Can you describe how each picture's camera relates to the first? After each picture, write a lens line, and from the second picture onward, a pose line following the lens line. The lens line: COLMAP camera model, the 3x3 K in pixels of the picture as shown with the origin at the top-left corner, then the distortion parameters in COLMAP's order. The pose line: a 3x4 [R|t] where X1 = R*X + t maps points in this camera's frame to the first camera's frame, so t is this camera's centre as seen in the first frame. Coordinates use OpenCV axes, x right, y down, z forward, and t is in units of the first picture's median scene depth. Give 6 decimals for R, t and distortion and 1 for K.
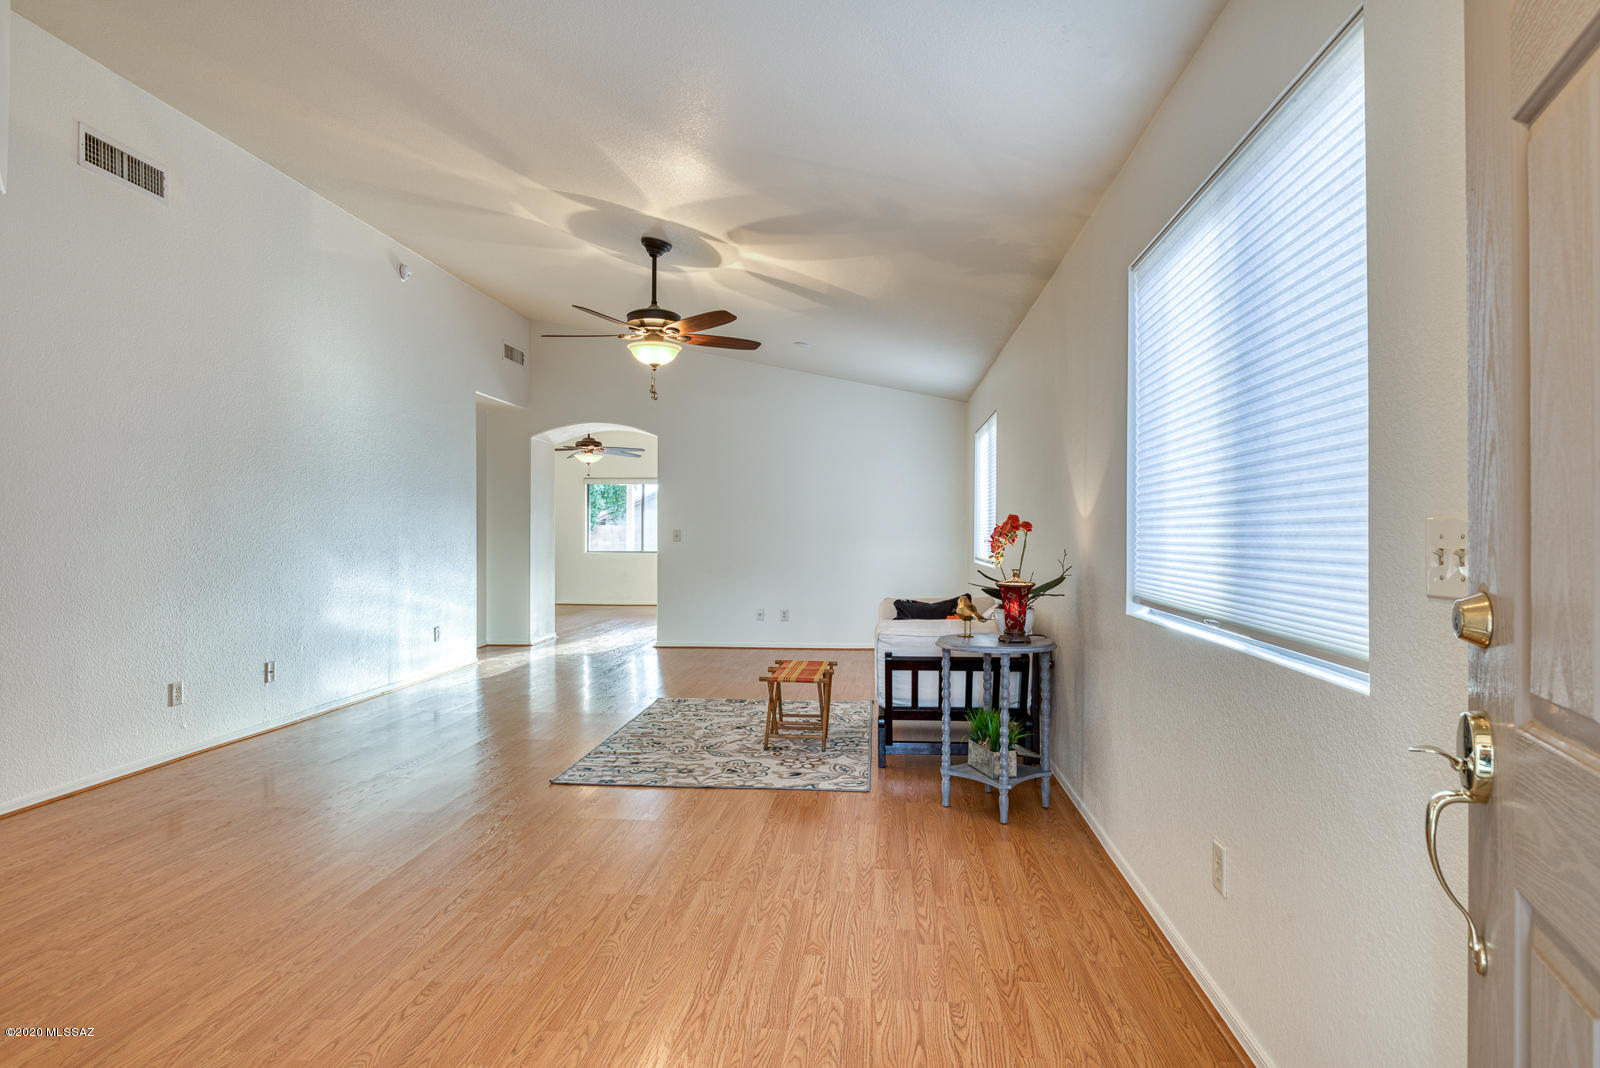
lens RADIAL K [[865.4, 0, 800.0], [0, 865.4, 534.0], [0, 0, 1]] dist [-0.009010, -0.000695]
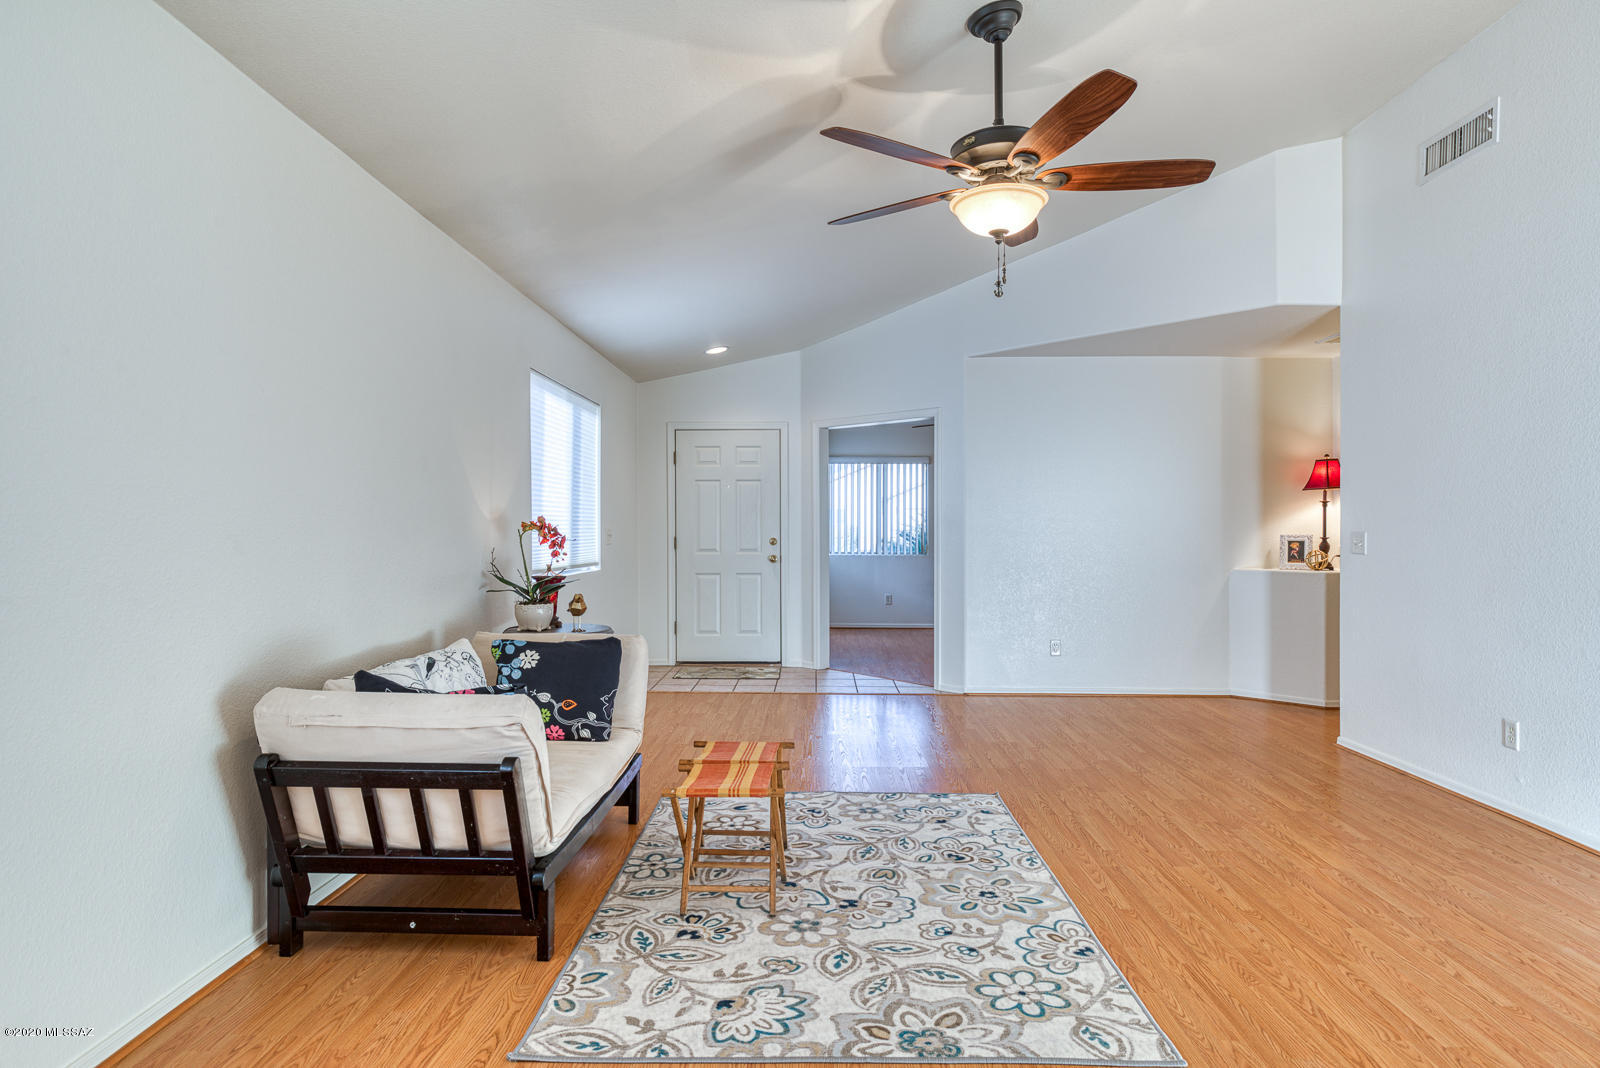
lens RADIAL K [[887.5, 0, 804.1], [0, 887.5, 532.4], [0, 0, 1]] dist [-0.002701, -0.001812]
pose [[-0.997519, -0.001474, -0.070377, -0.005019], [-0.001844, 0.999985, 0.005193, -0.005939], [0.070369, 0.005310, -0.997507, 1.560438]]
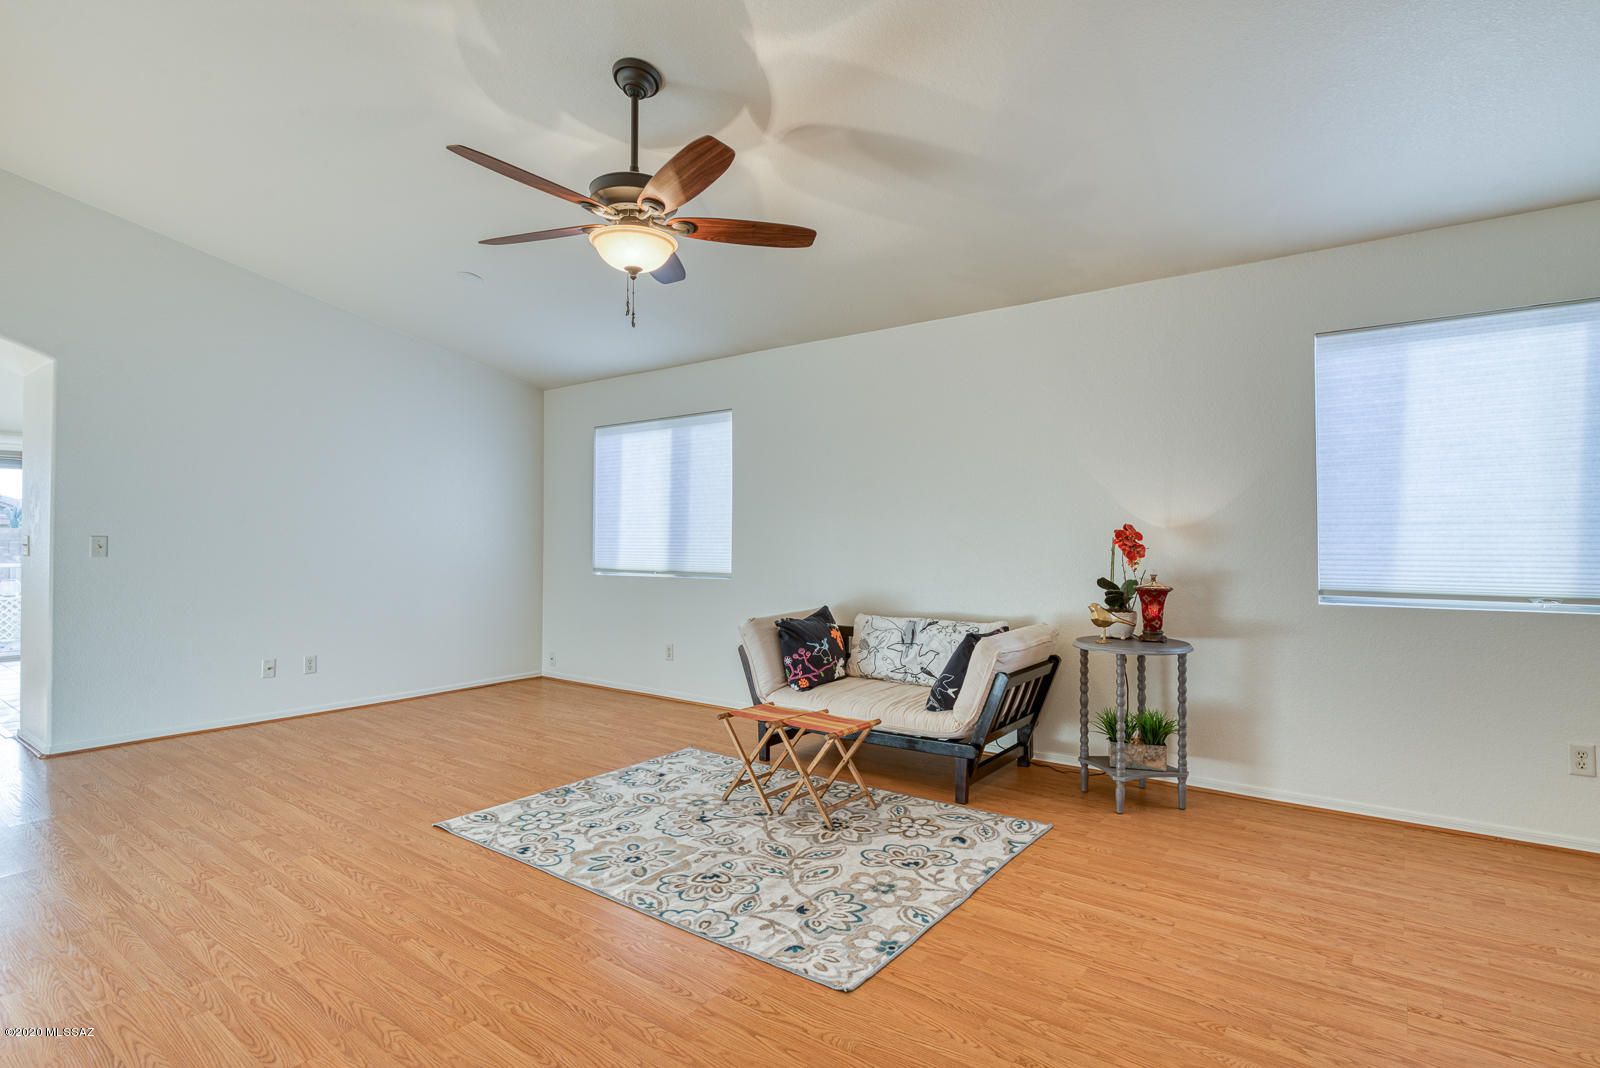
lens RADIAL K [[803.8, 0, 814.3], [0, 803.8, 530.6], [0, 0, 1]] dist [-0.002246, -0.007454]
pose [[0.515636, 0.007685, 0.856774, -0.592531], [0.002227, 0.999944, -0.010309, -0.003601], [-0.856805, 0.007224, 0.515590, 0.595615]]
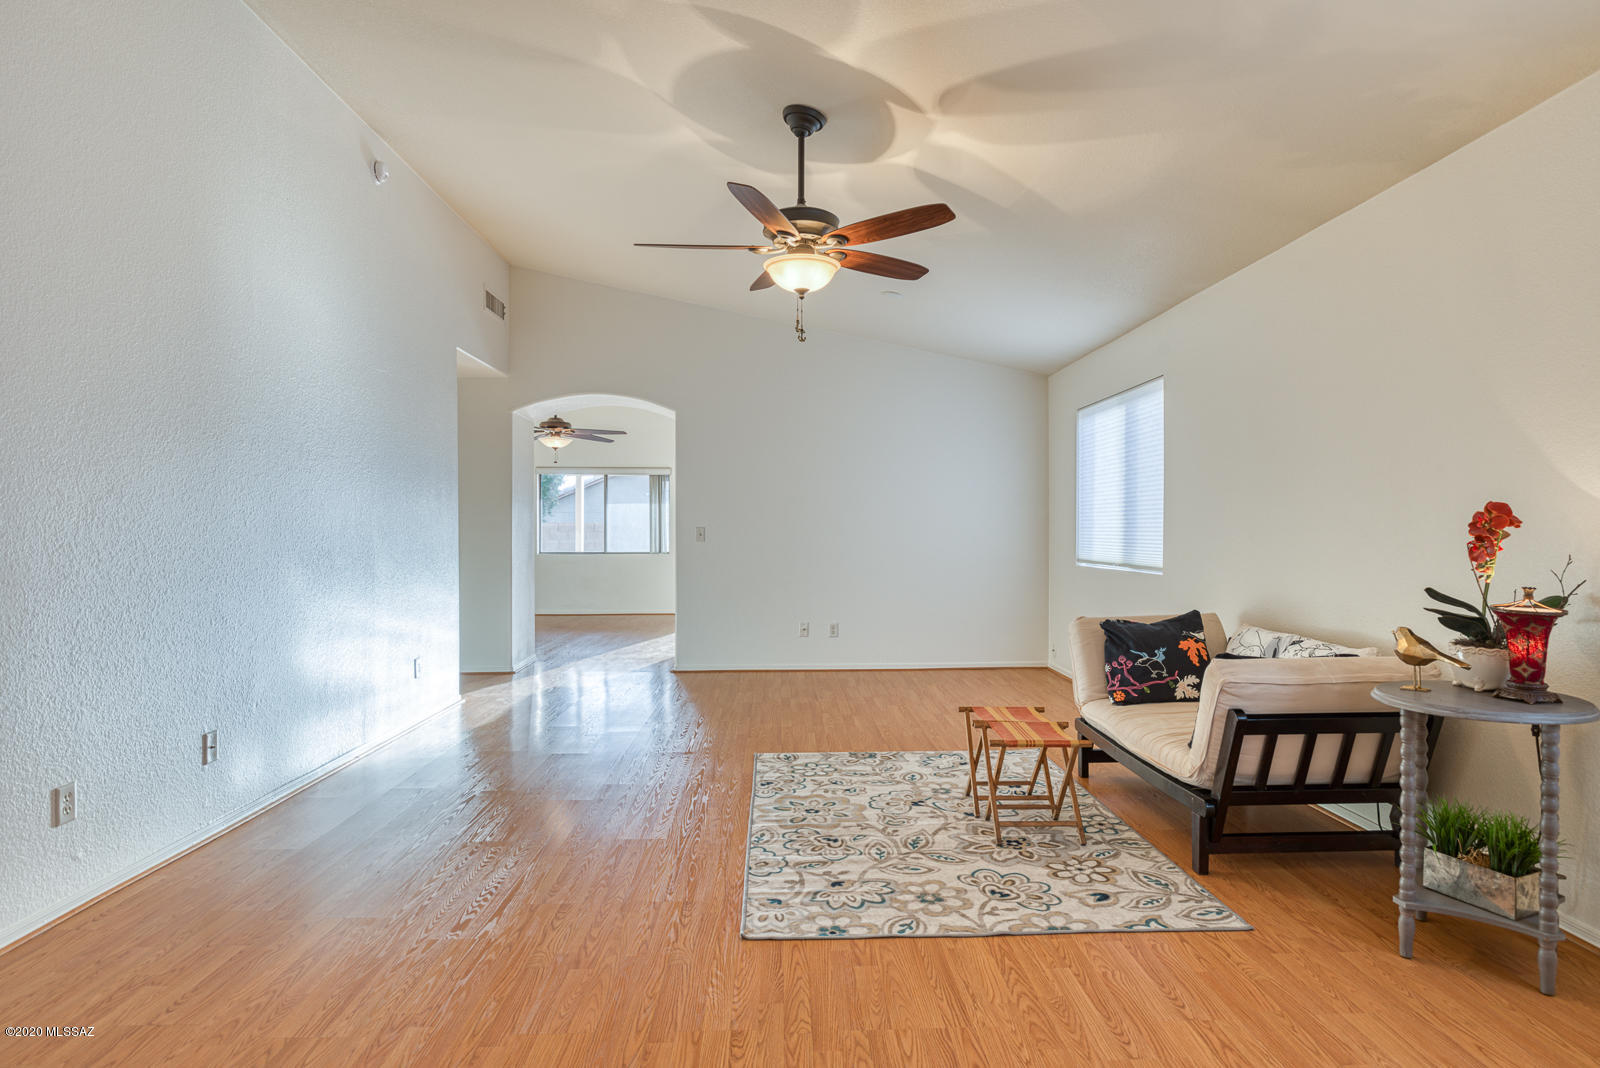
lens RADIAL K [[876.7, 0, 803.1], [0, 876.7, 530.5], [0, 0, 1]] dist [-0.006313, -0.001376]
pose [[0.992803, -0.003107, 0.119722, -0.254085], [0.003188, 0.999995, -0.000484, -0.001605], [-0.119720, 0.000862, 0.992807, 0.298837]]
